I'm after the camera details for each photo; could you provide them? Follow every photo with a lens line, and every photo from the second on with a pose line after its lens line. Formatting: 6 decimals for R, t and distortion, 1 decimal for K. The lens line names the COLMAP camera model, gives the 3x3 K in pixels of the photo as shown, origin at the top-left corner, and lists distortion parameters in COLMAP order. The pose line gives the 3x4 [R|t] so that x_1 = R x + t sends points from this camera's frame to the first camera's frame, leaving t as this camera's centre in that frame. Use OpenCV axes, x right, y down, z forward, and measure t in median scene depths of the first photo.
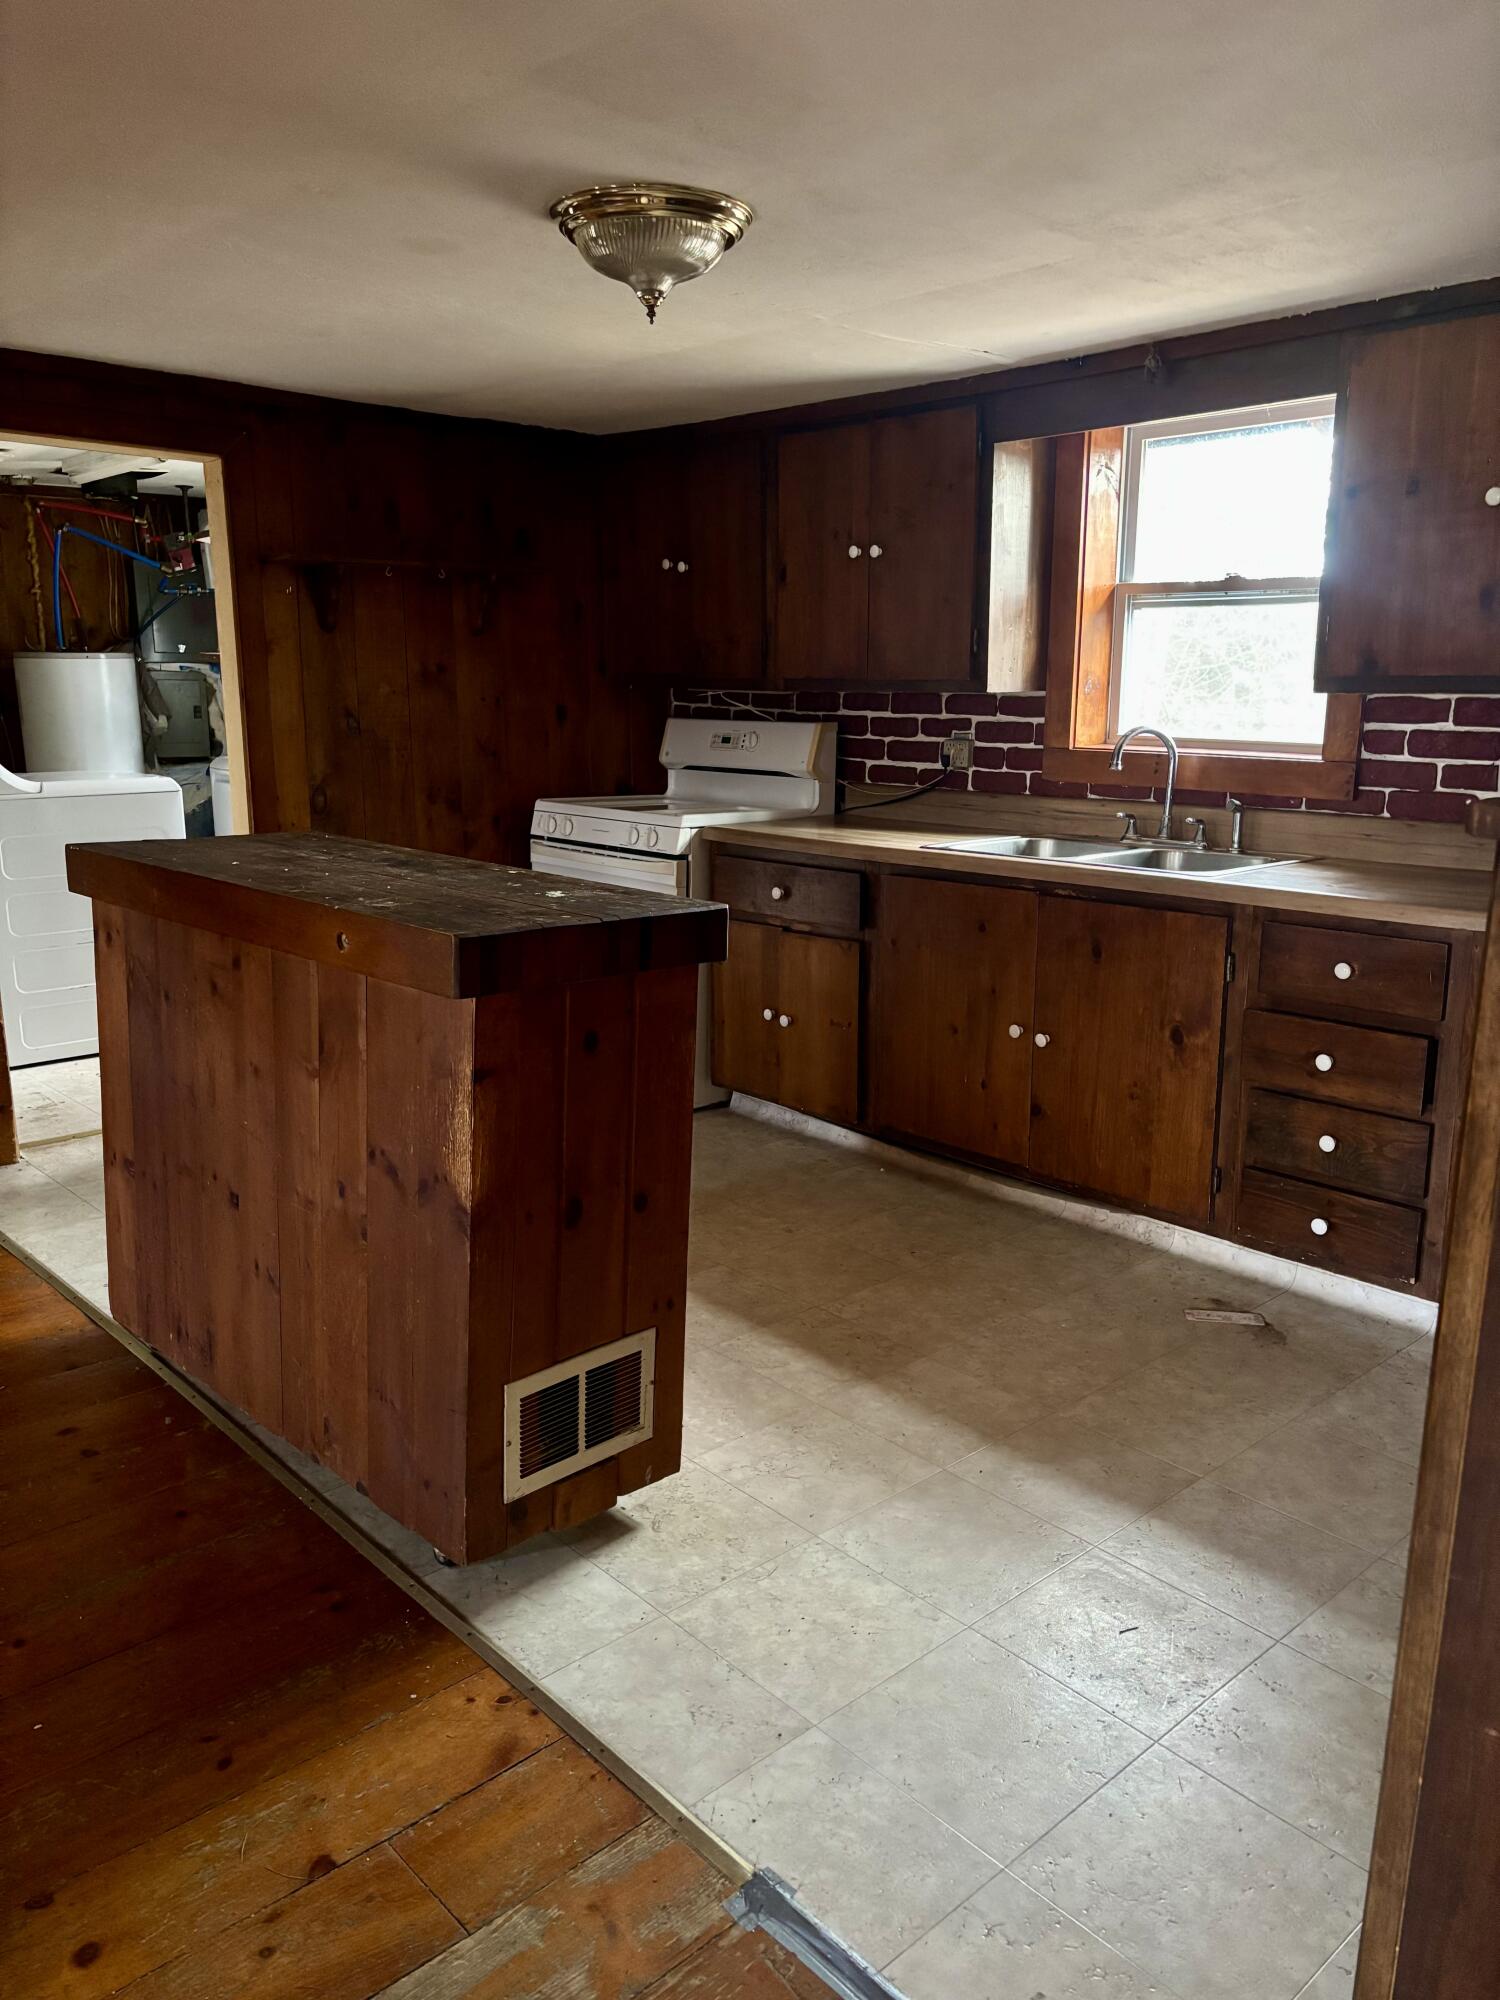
lens RADIAL K [[1507.5, 0, 750.0], [0, 1507.5, 1000.0], [0, 0, 1]] dist [0.084185, -0.000141]
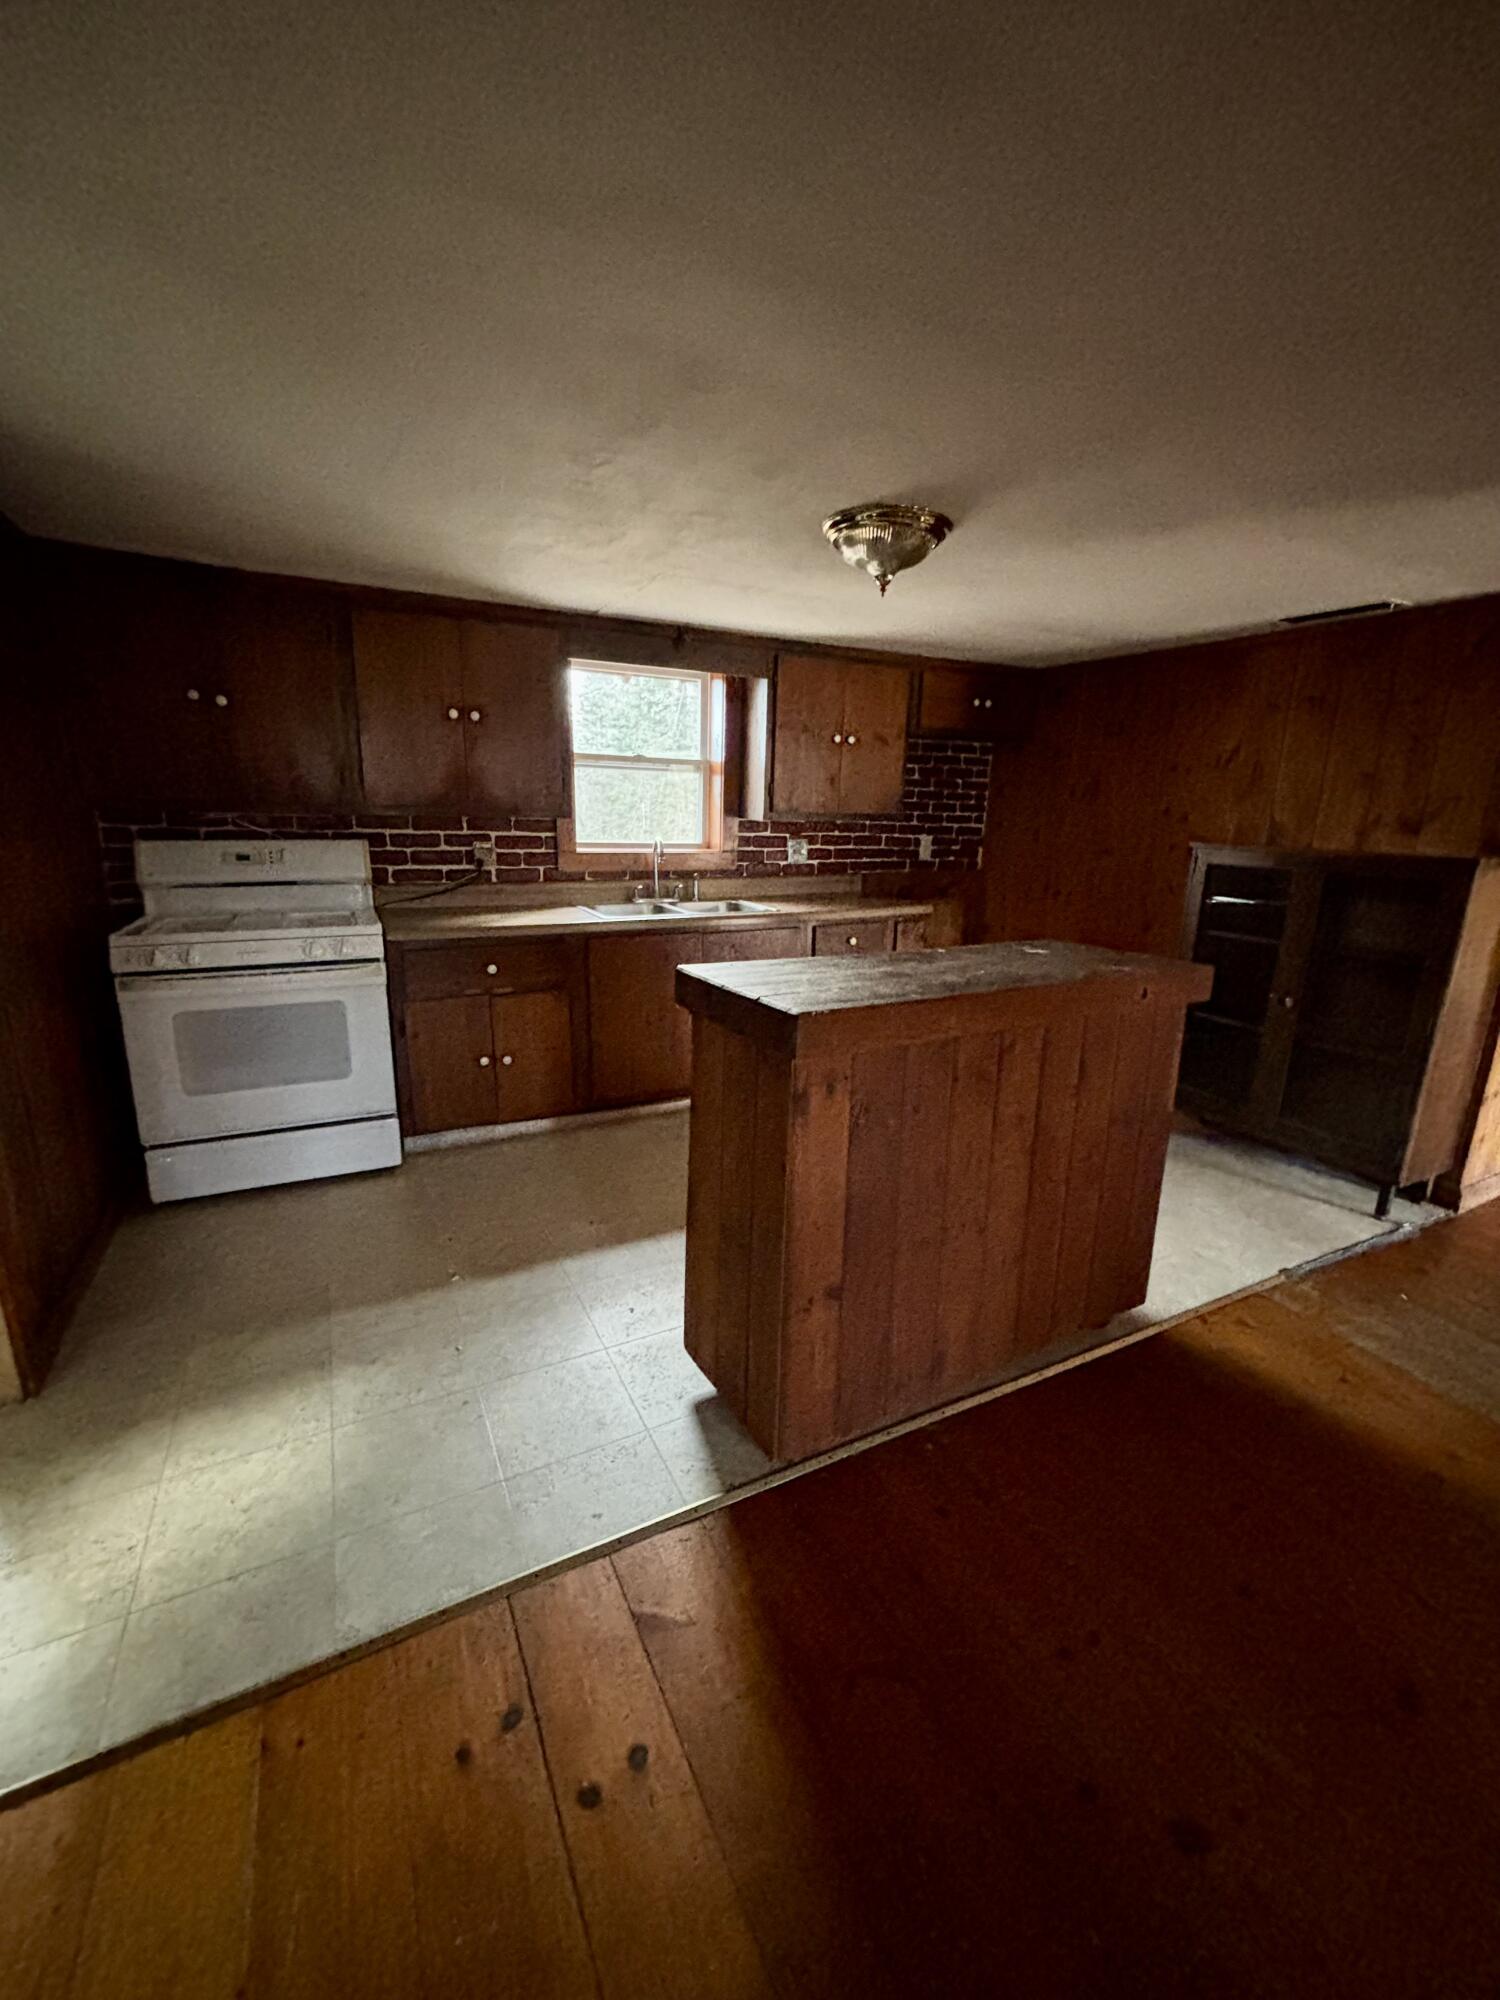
lens RADIAL K [[796.7, 0, 747.3], [0, 796.7, 1008.7], [0, 0, 1]] dist [0.000531, -0.000036]
pose [[0.264878, -0.236256, 0.934892, -0.566303], [0.176042, 0.965075, 0.194007, -0.129087], [-0.948076, 0.113192, 0.297219, 0.555036]]
